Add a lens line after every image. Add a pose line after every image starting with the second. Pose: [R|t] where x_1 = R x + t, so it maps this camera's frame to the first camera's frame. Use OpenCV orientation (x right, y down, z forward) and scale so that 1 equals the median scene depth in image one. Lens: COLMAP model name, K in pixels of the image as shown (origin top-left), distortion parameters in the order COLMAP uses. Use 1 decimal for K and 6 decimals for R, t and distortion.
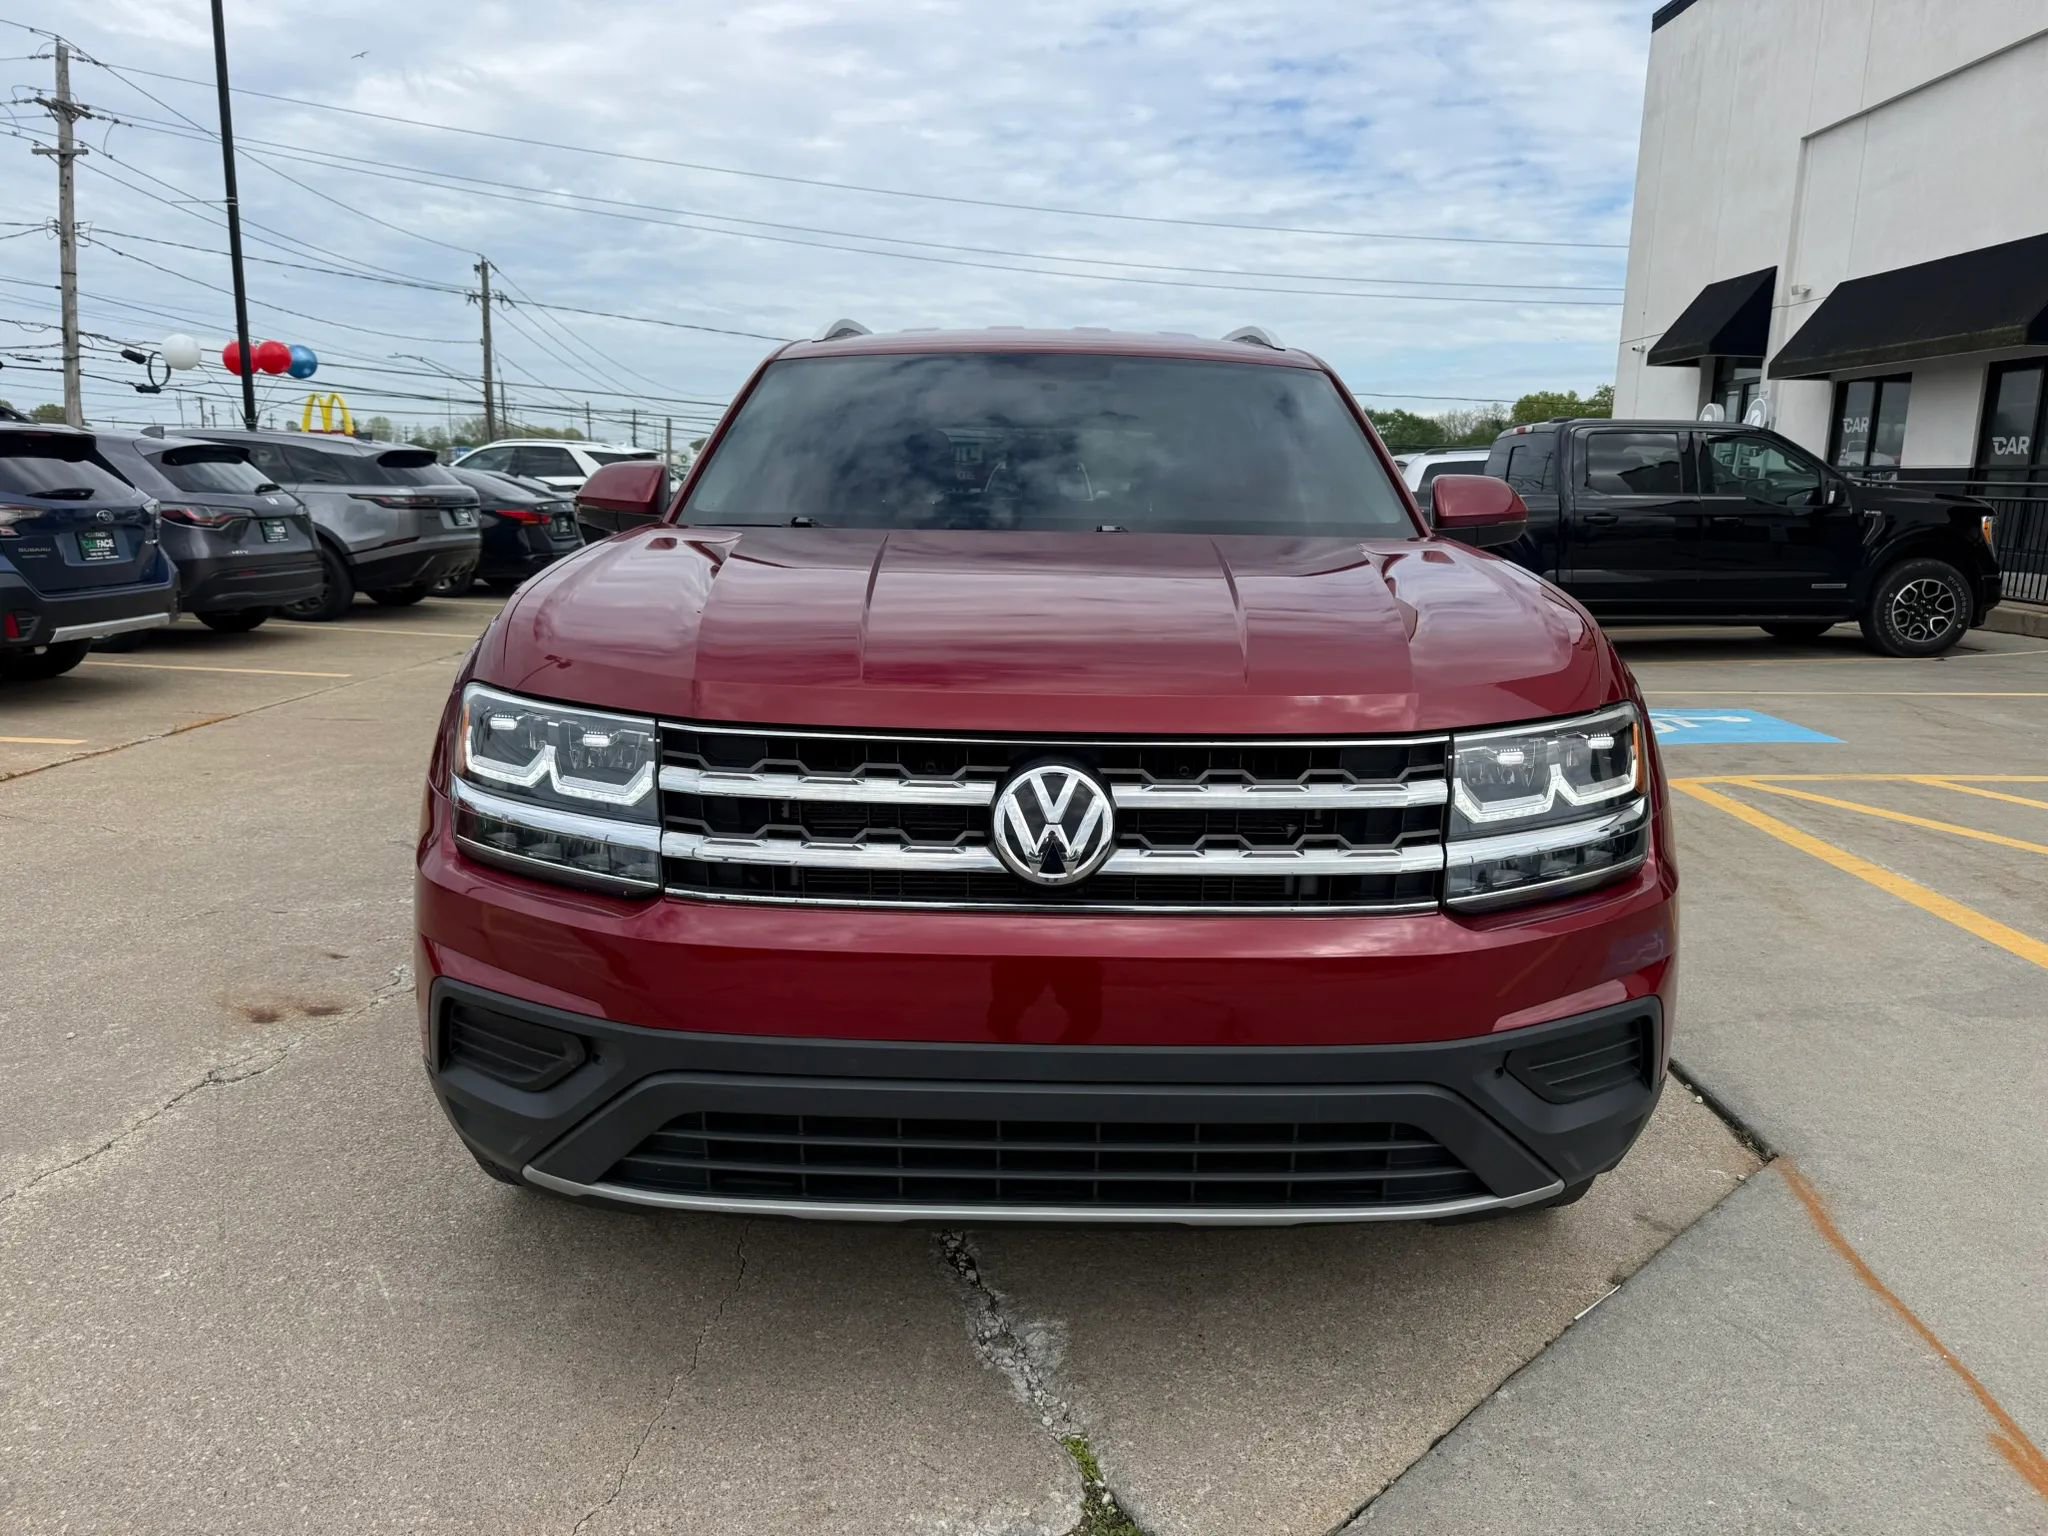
lens RADIAL K [[1462.6, 0, 1021.5], [0, 1462.6, 768.6], [0, 0, 1]] dist [0.021800, -0.035006]
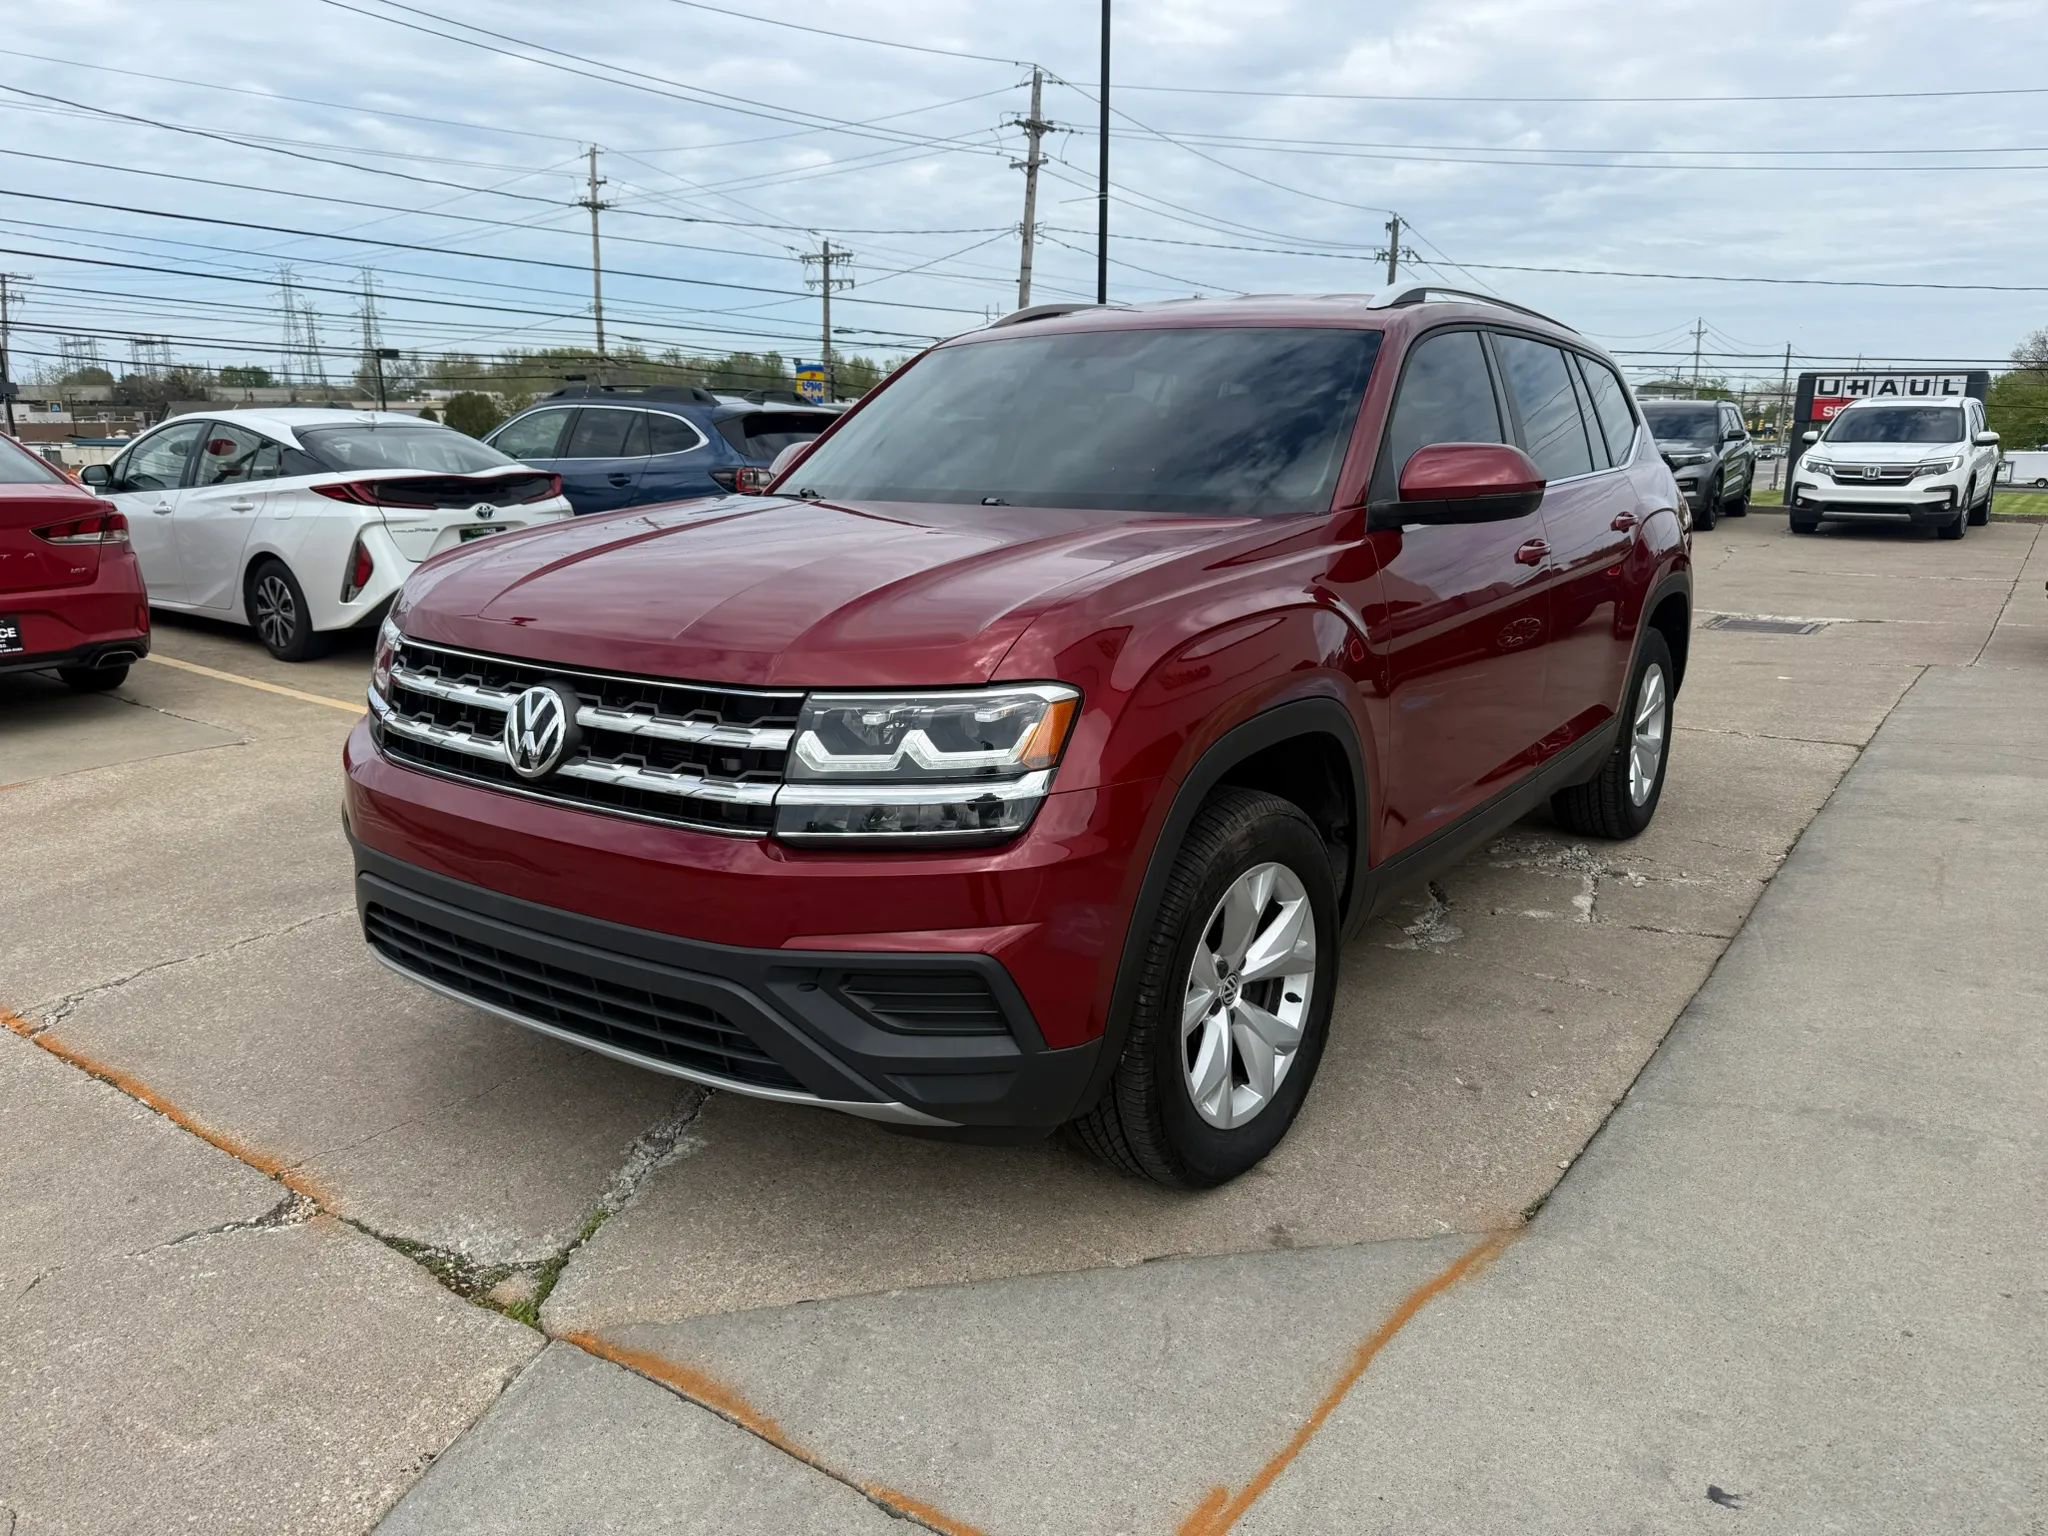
lens RADIAL K [[1462.6, 0, 1011.8], [0, 1462.6, 762.5], [0, 0, 1]] dist [0.021800, -0.035006]
pose [[0.811761, 0.114573, -0.572641, 0.806201], [-0.098152, 0.993384, 0.059617, -0.038757], [0.575683, 0.007811, 0.817636, 0.114794]]
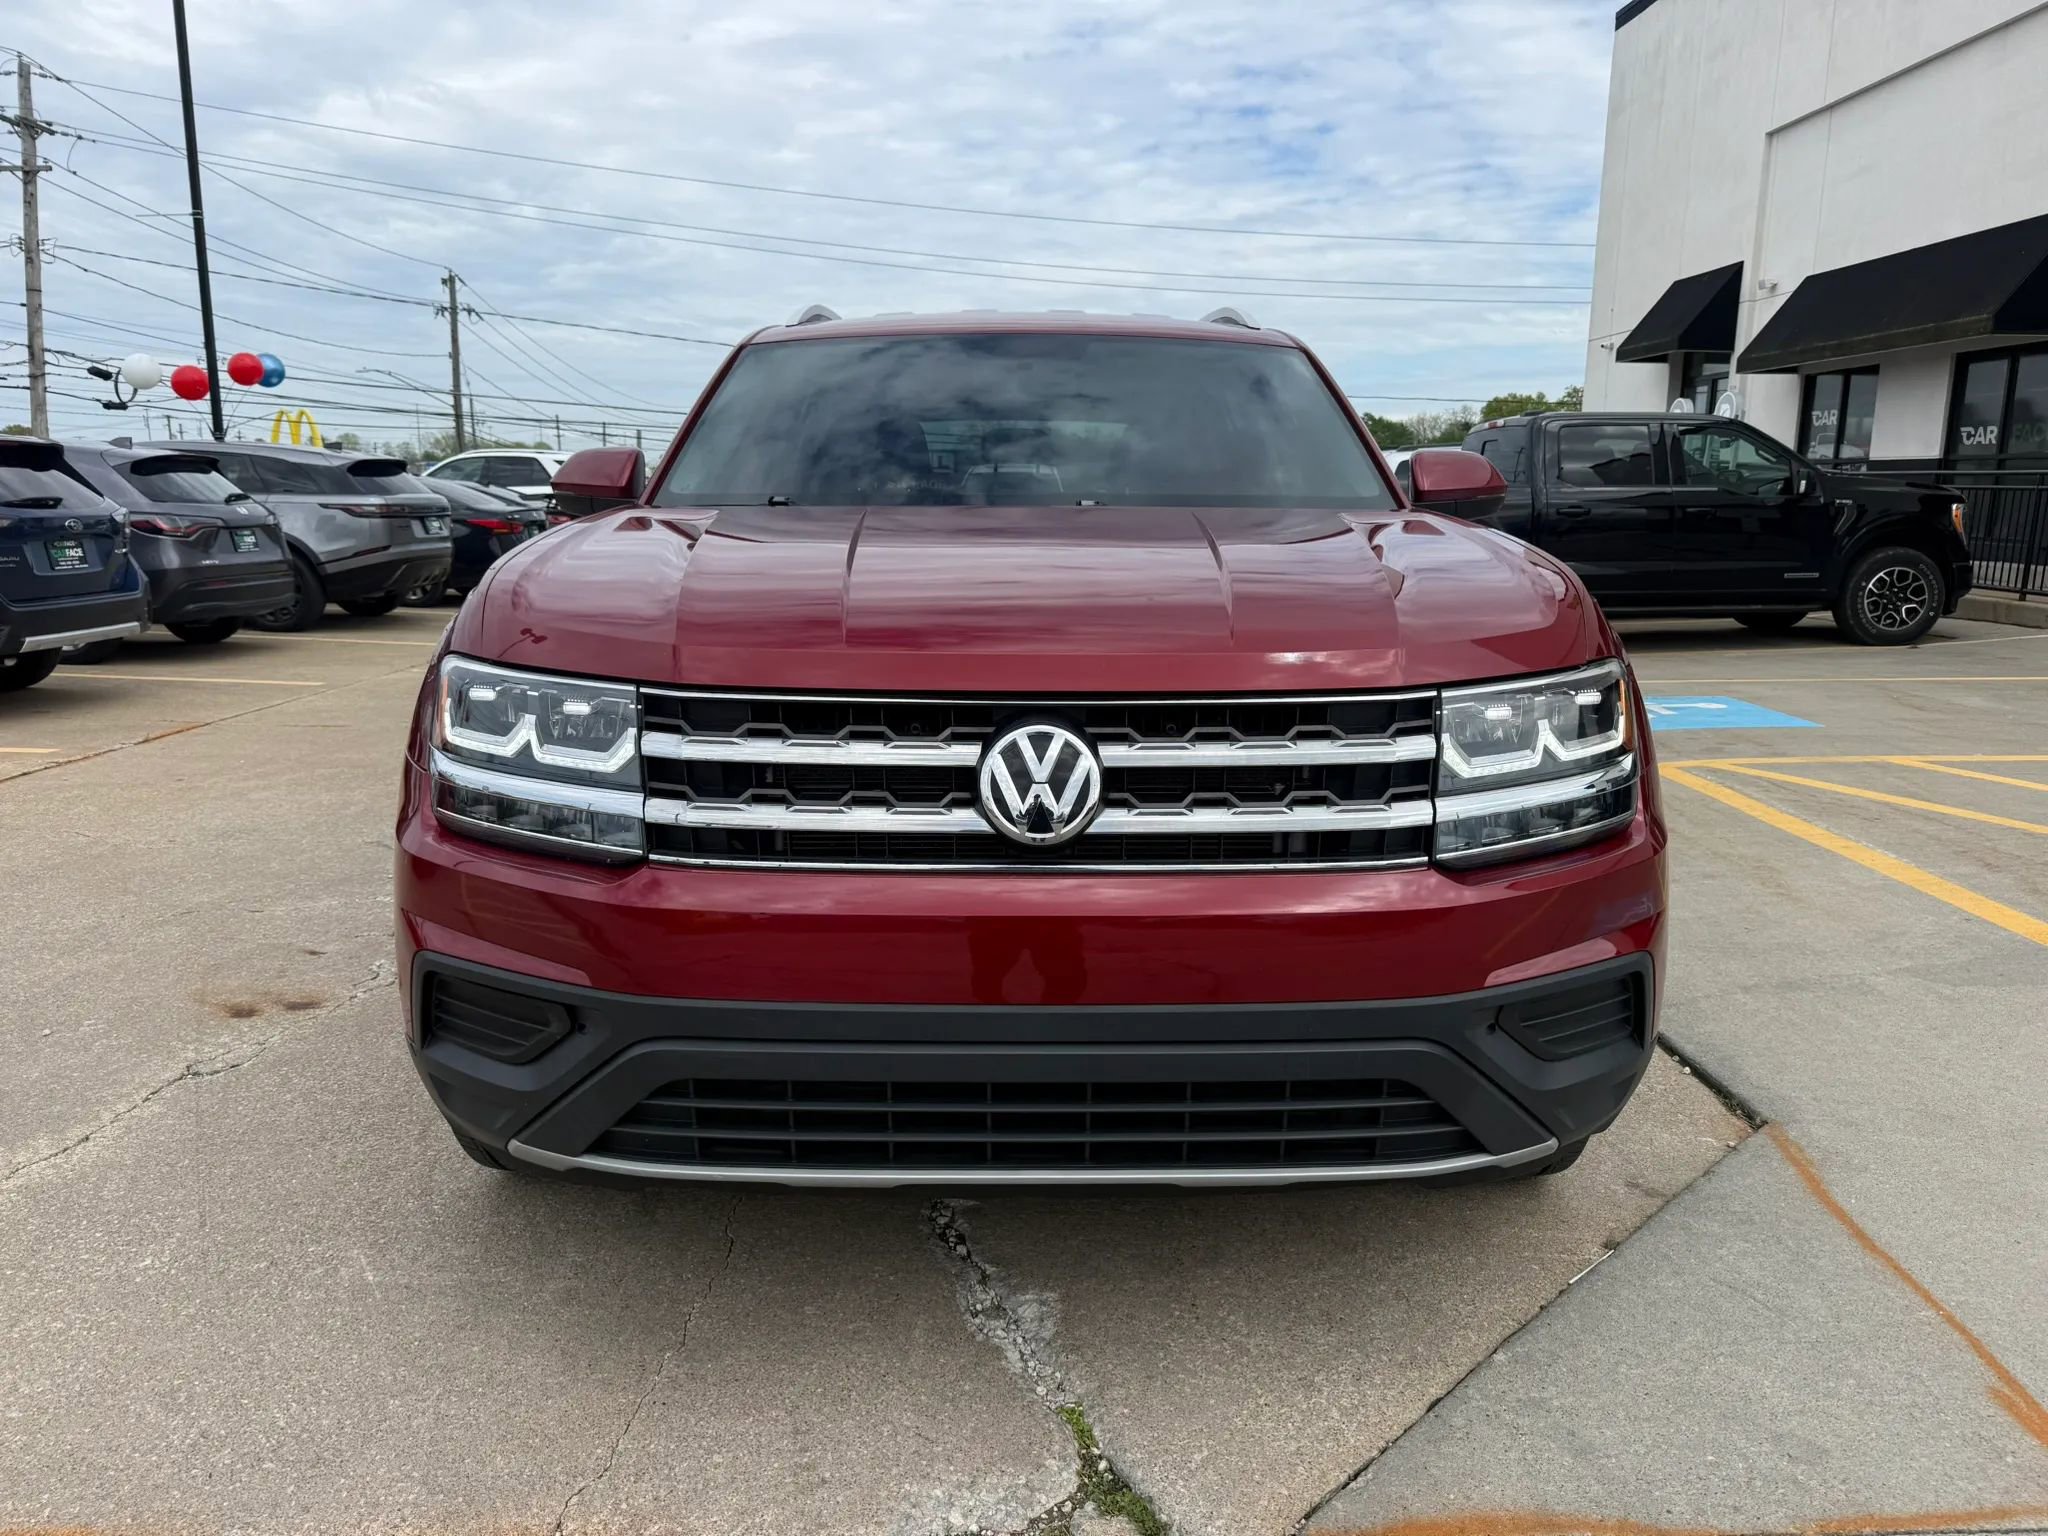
lens RADIAL K [[1462.6, 0, 1005.7], [0, 1462.6, 773.8], [0, 0, 1]] dist [0.021800, -0.035006]
pose [[0.999880, -0.014101, 0.006412, -0.005551], [0.014117, 0.999897, -0.002439, 0.023836], [-0.006377, 0.002530, 0.999976, 0.006036]]
